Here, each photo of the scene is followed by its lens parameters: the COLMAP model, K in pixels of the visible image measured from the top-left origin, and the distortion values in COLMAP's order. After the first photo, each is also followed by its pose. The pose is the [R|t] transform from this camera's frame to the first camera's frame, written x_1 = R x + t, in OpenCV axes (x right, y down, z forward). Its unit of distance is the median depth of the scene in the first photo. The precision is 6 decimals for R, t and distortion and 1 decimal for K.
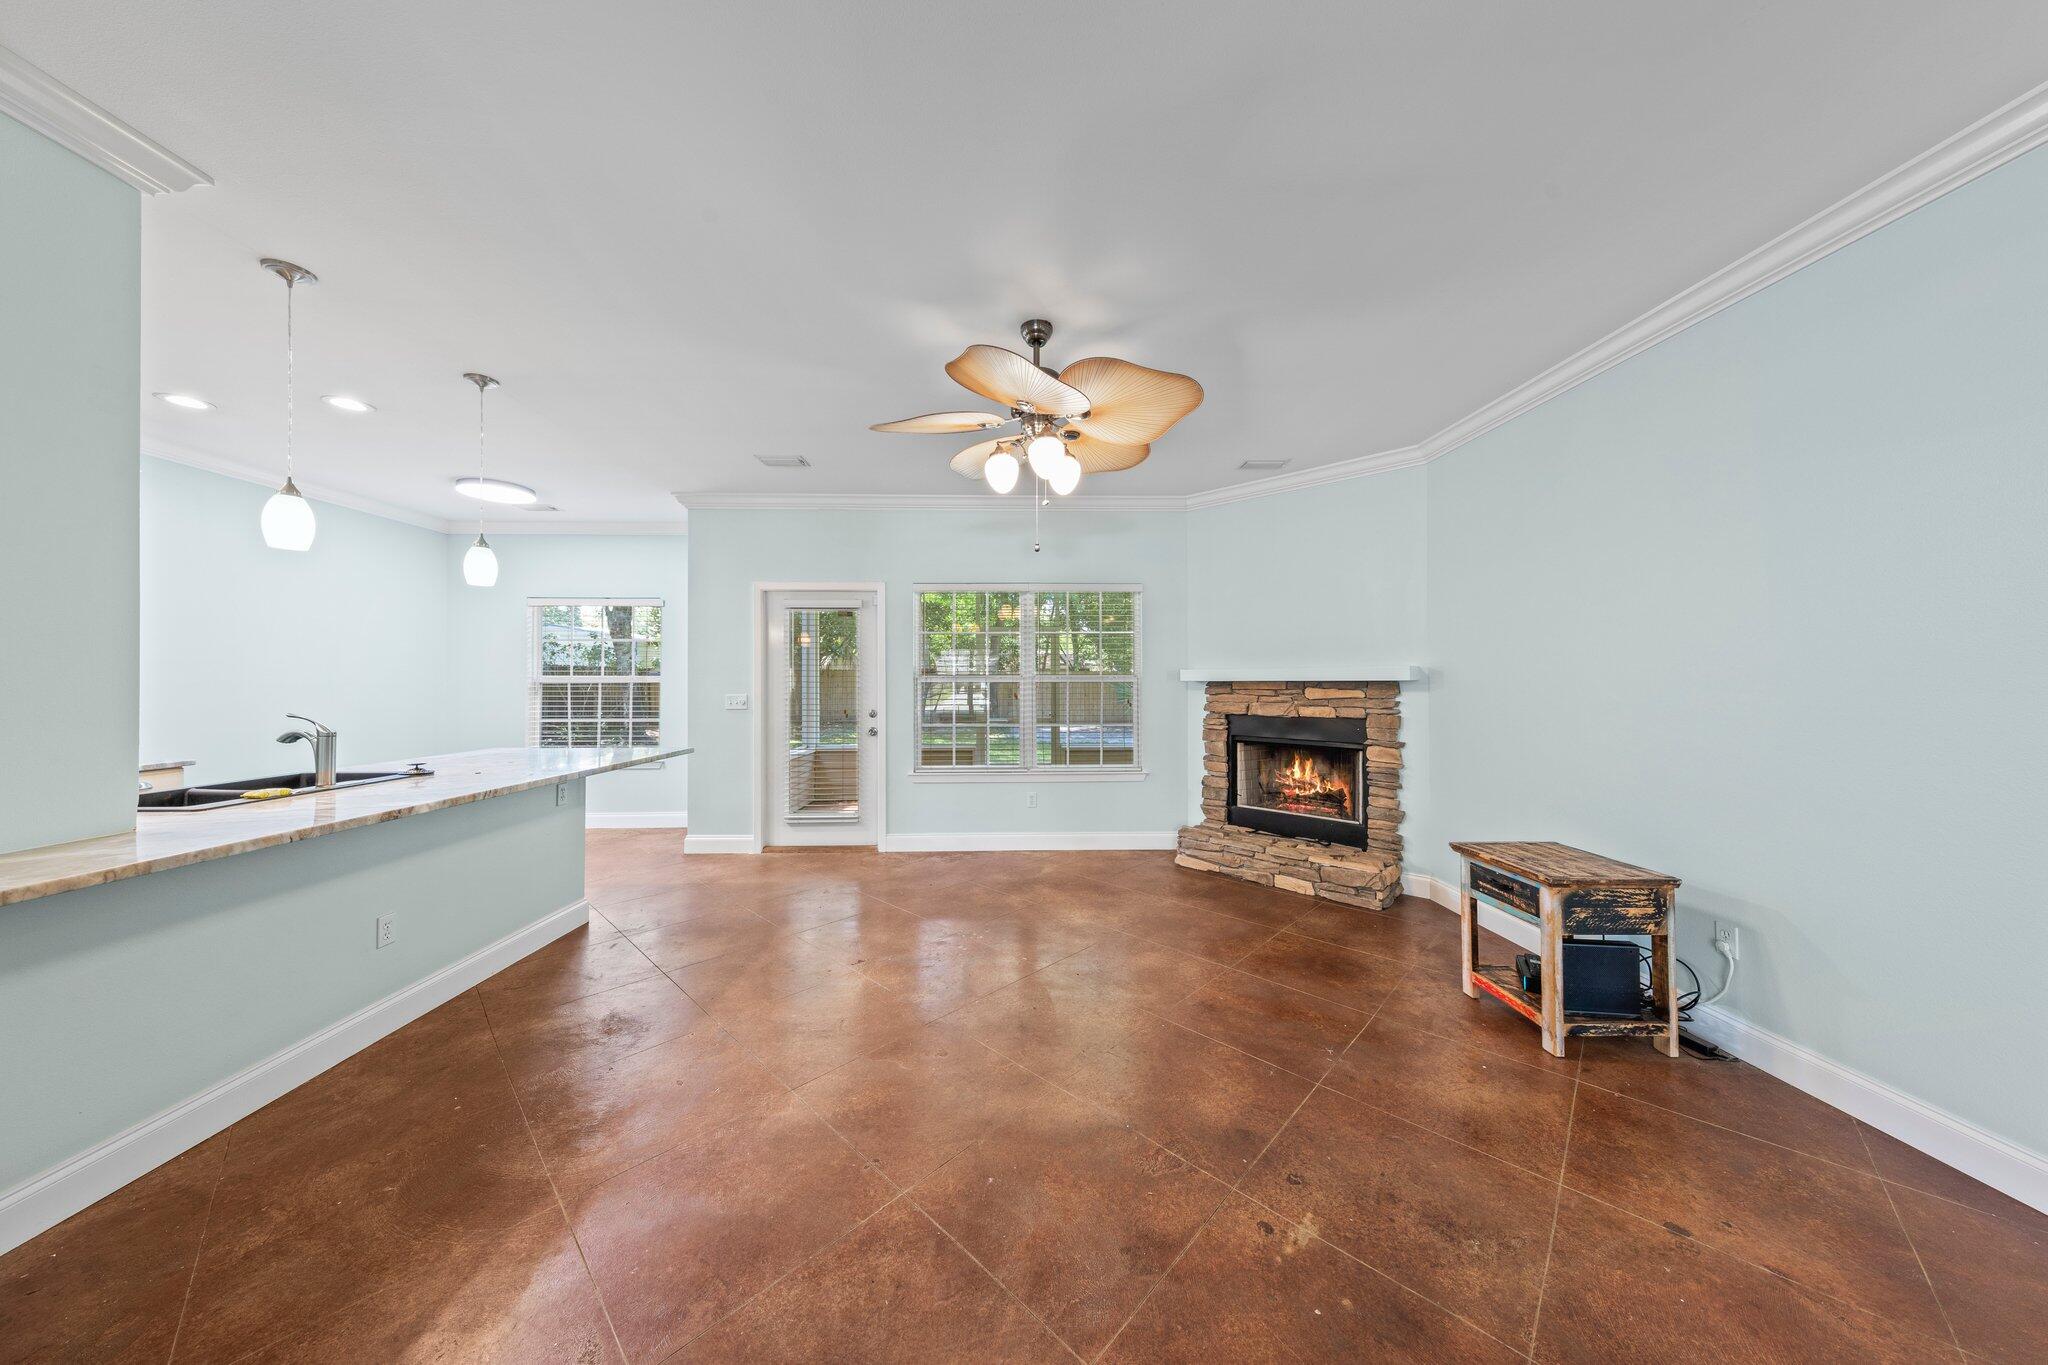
lens RADIAL K [[646.1, 0, 1021.4], [0, 646.1, 673.8], [0, 0, 1]] dist [0.007809, -0.000128]
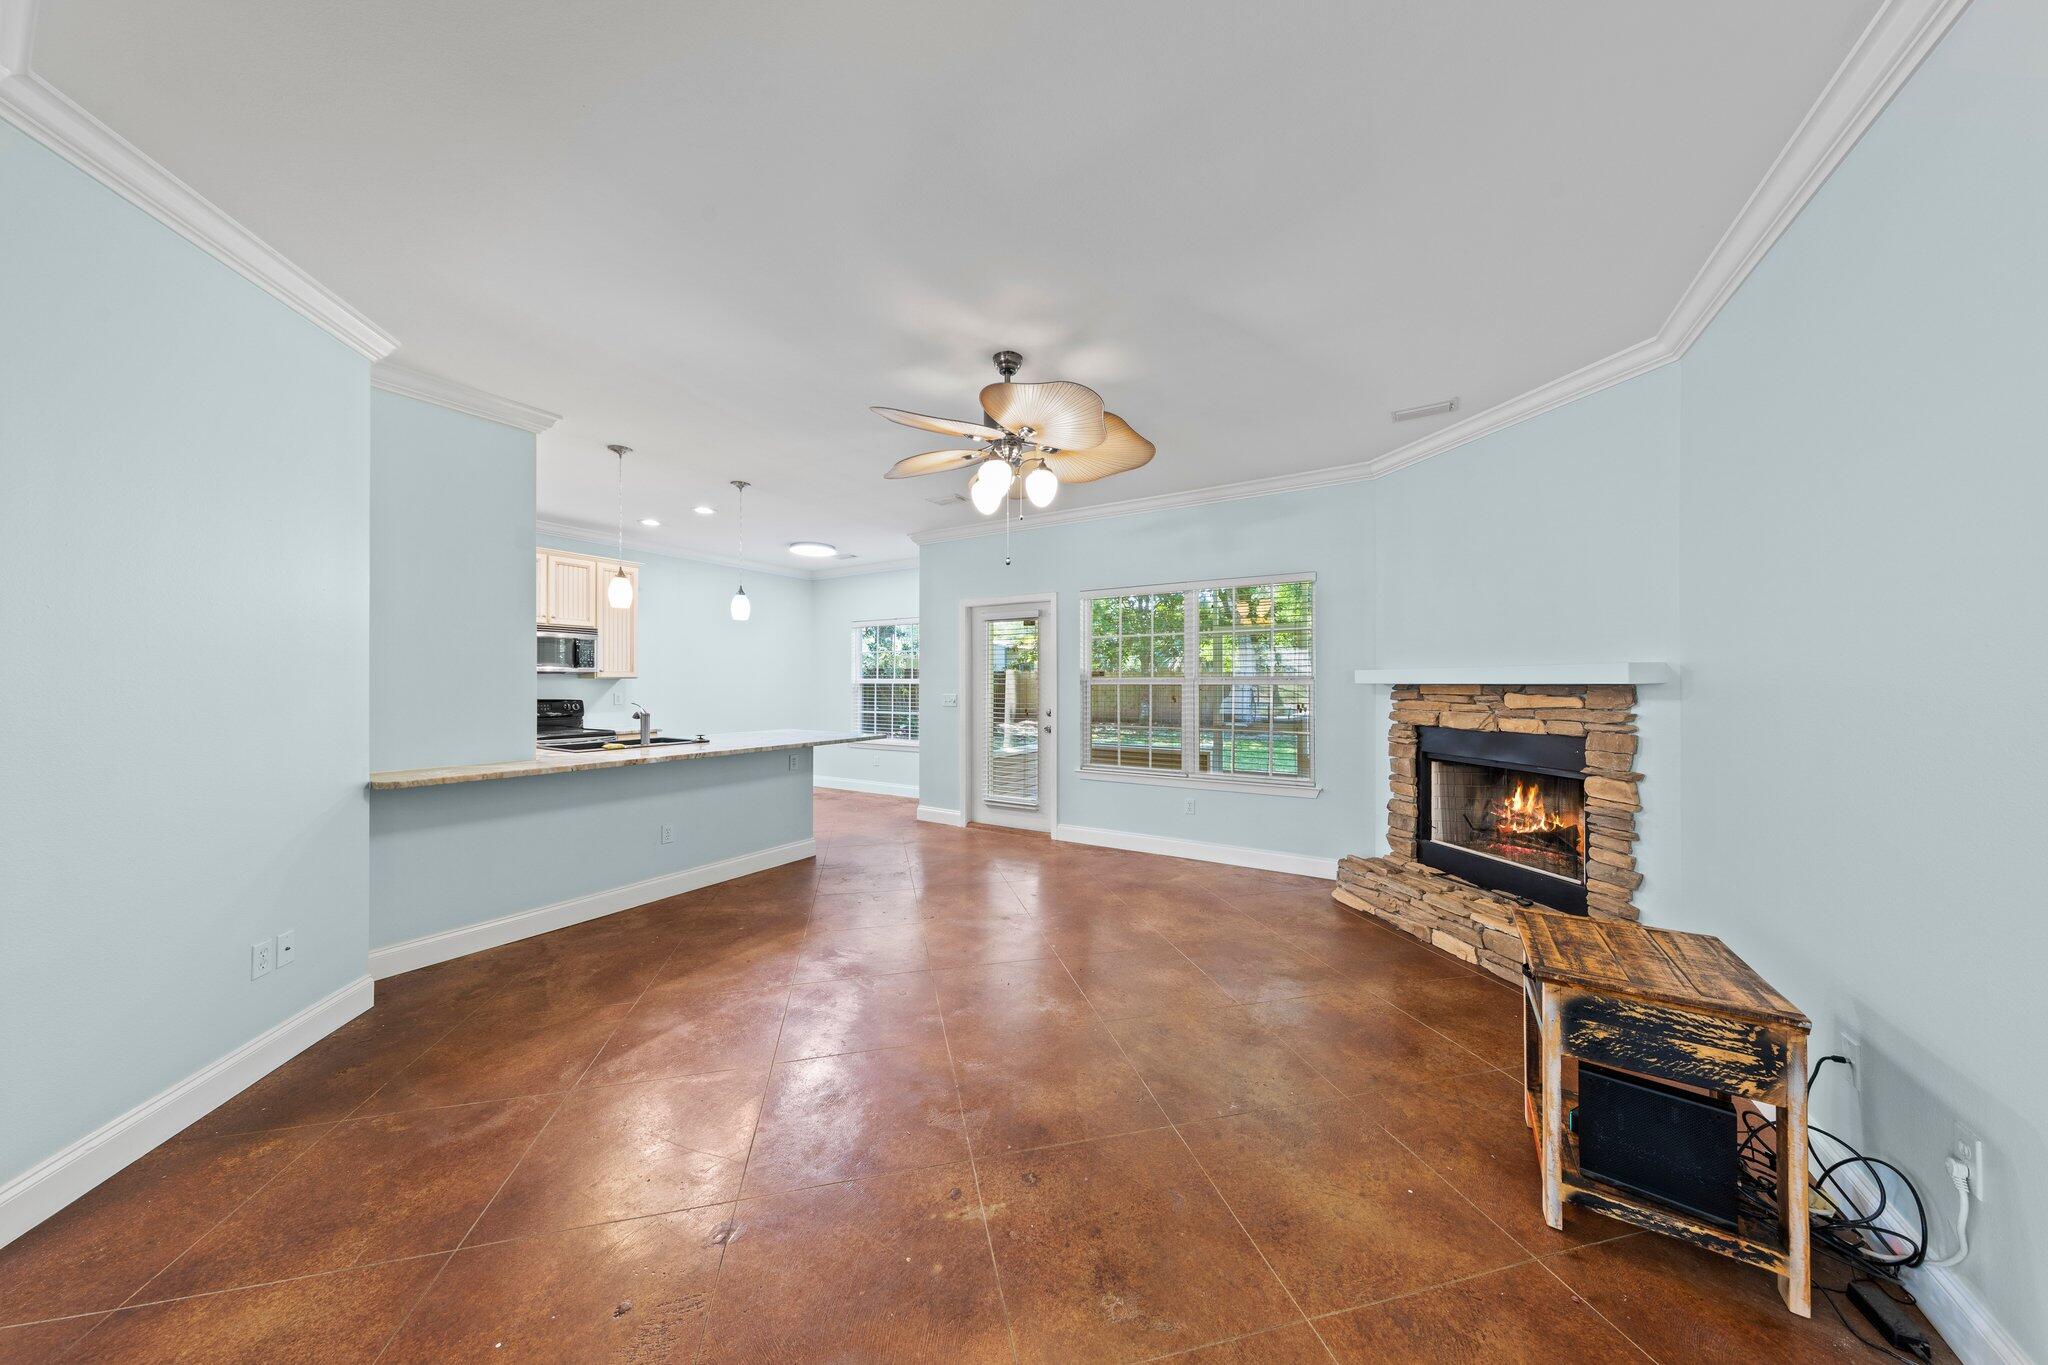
lens RADIAL K [[647.5, 0, 1019.9], [0, 647.5, 677.9], [0, 0, 1]] dist [0.012857, -0.002749]
pose [[0.840517, -0.002757, -0.541779, 0.404803], [0.004793, 0.999986, 0.002347, -0.000817], [0.541764, -0.004570, 0.840518, 0.060601]]
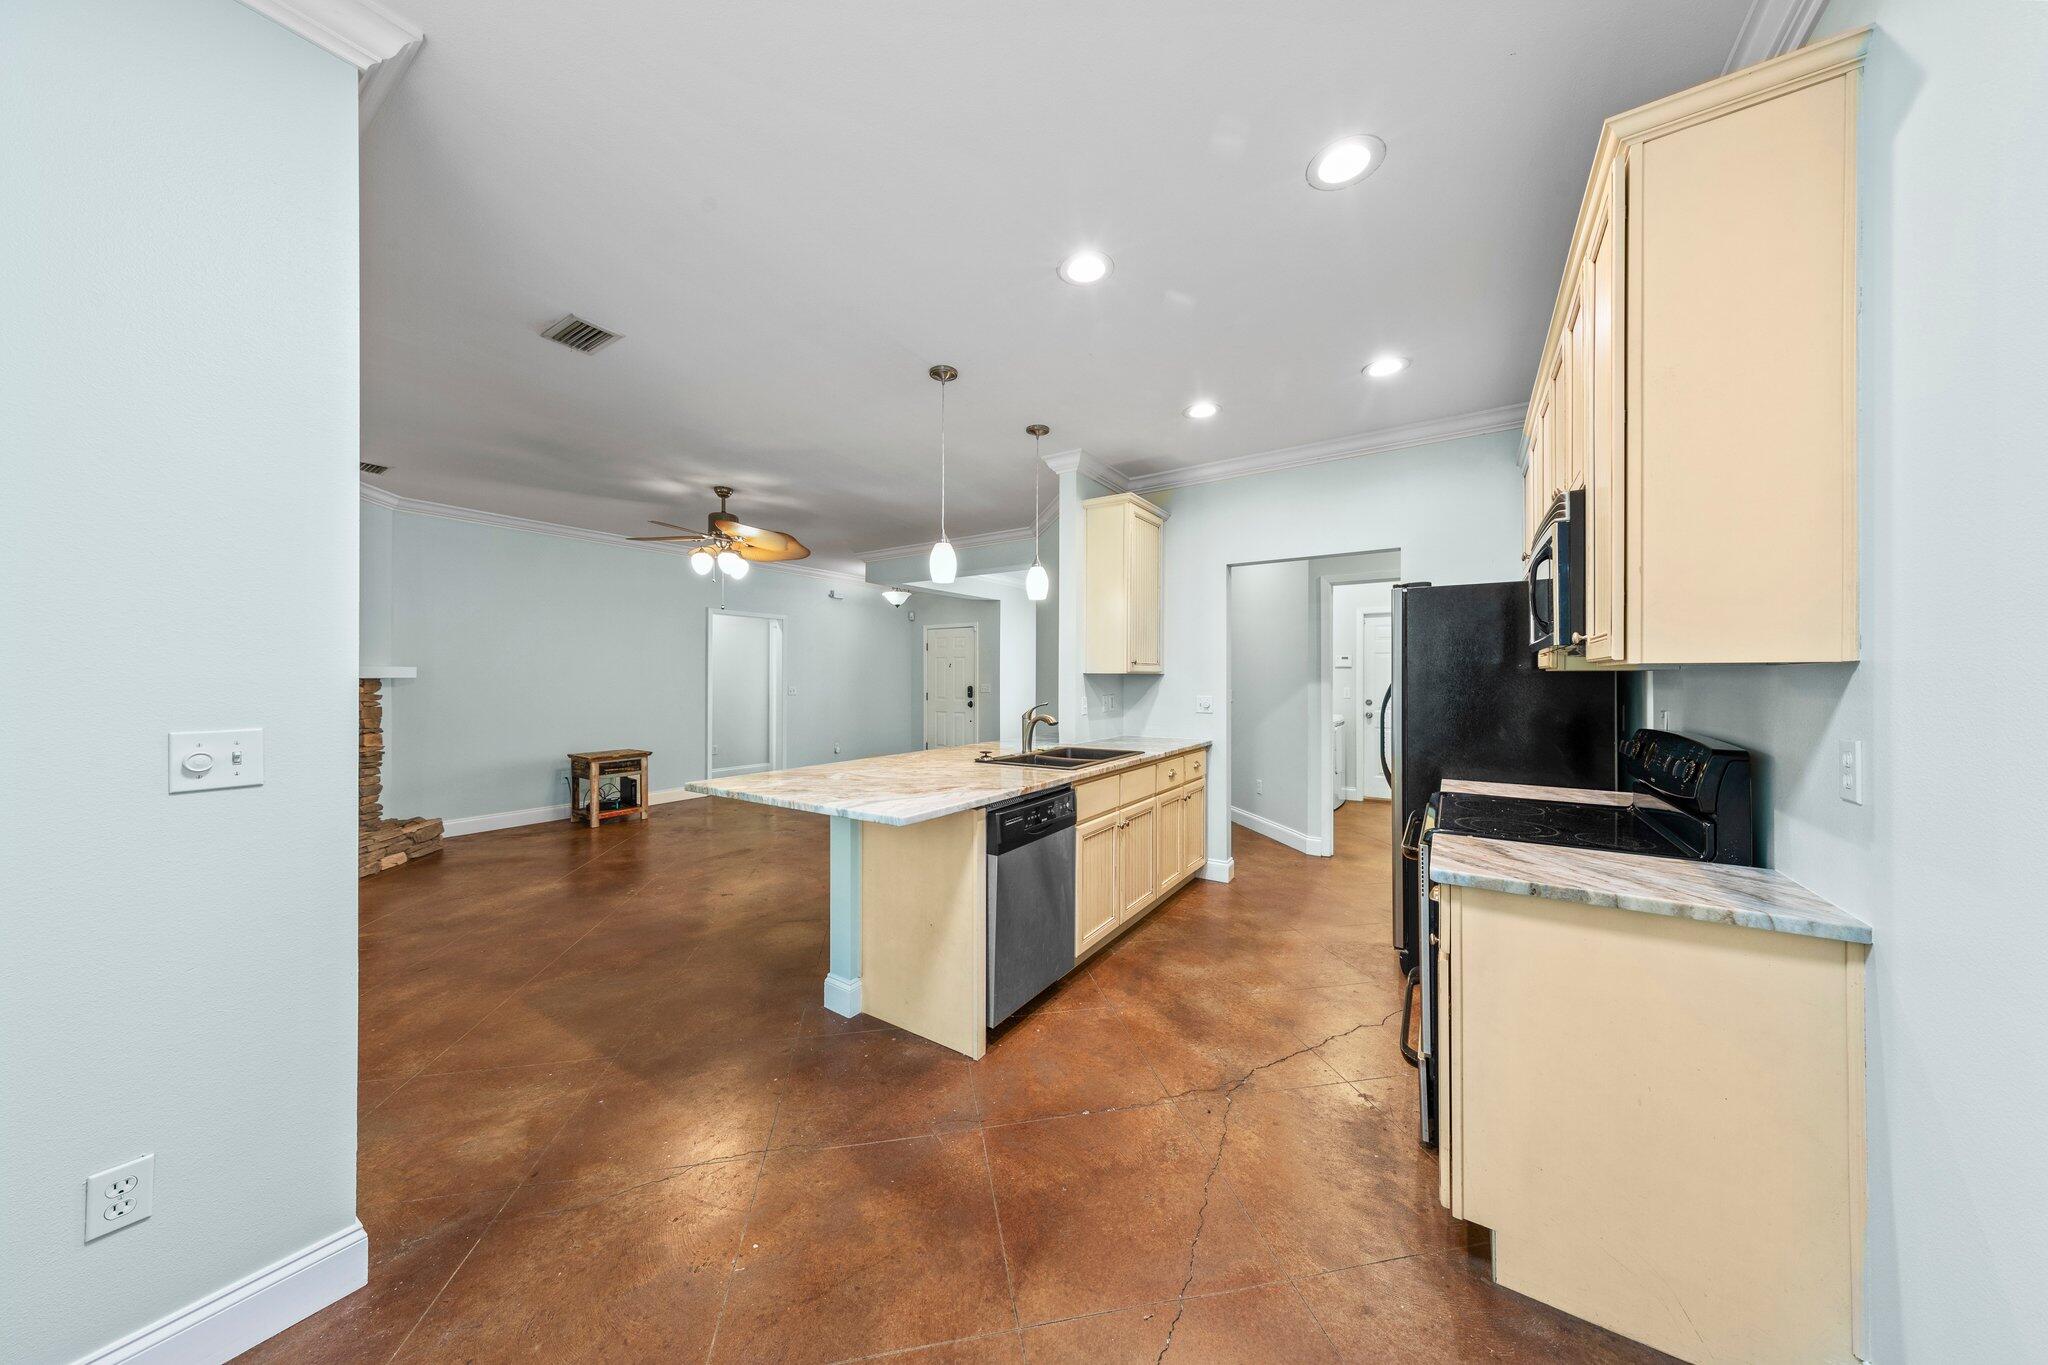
lens RADIAL K [[647.5, 0, 1019.9], [0, 647.5, 677.9], [0, 0, 1]] dist [0.012857, -0.002749]
pose [[-0.820001, 0.000350, 0.572362, -1.121907], [-0.005655, 0.999946, -0.008712, 0.010793], [-0.572335, -0.010380, -0.819955, 1.304848]]
